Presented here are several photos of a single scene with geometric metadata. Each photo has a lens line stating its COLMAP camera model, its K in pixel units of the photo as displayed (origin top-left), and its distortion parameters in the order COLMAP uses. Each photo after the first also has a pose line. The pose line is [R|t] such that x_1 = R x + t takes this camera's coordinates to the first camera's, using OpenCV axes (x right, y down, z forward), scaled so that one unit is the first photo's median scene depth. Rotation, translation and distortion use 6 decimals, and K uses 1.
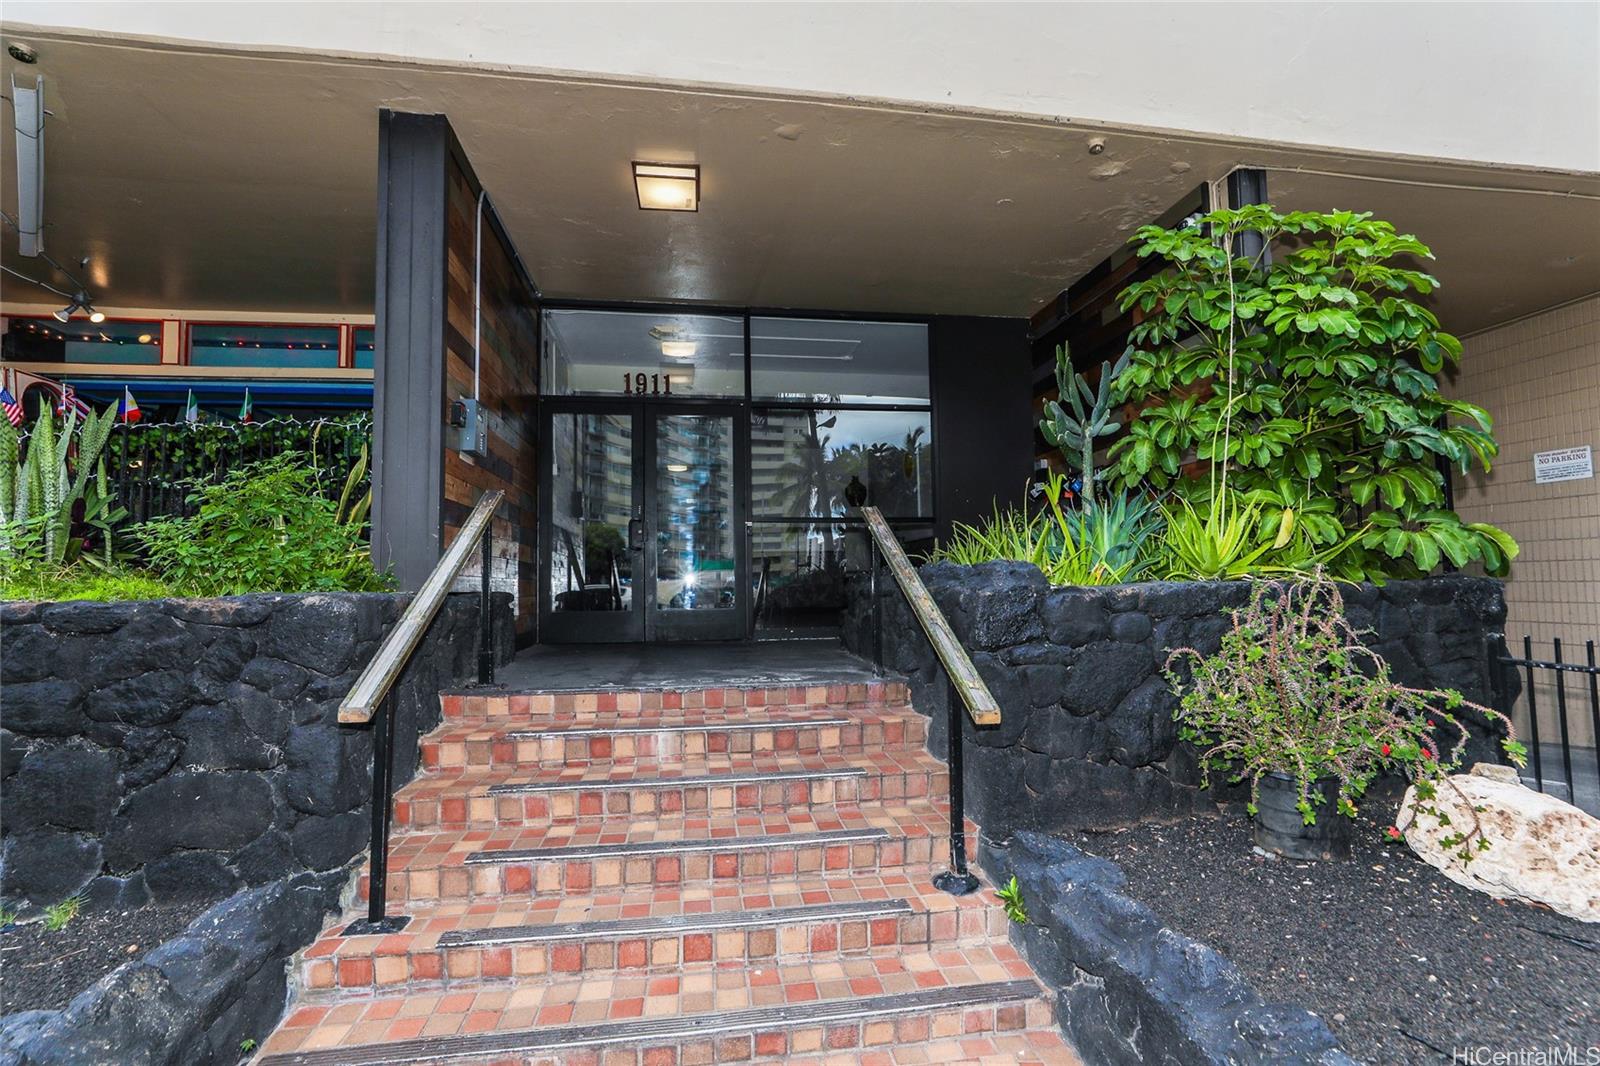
lens RADIAL K [[755.2, 0, 800.0], [0, 755.2, 533.0], [0, 0, 1]] dist [-0.002081, 0.009466]
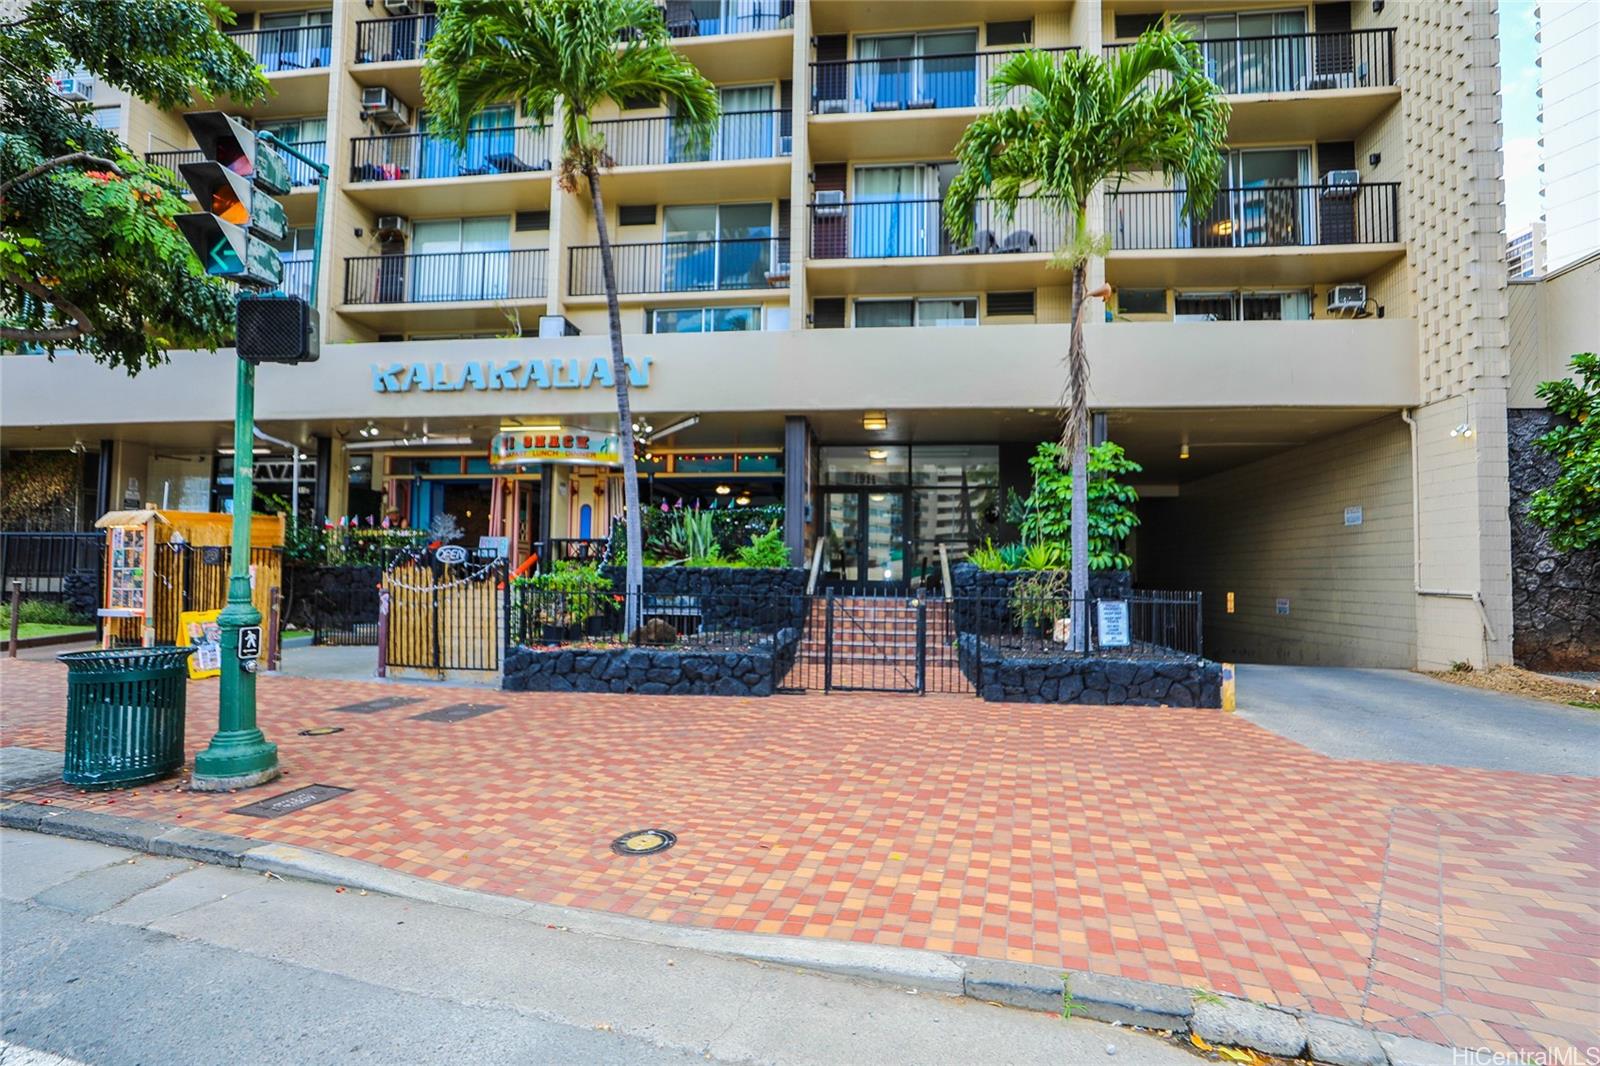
lens RADIAL K [[755.2, 0, 800.0], [0, 755.2, 533.0], [0, 0, 1]] dist [-0.002081, 0.009466]
pose [[0.963026, 0.010849, -0.269189, 0.208460], [-0.007014, 0.999860, 0.015207, -0.068534], [0.269316, -0.012757, 0.962967, -1.167445]]
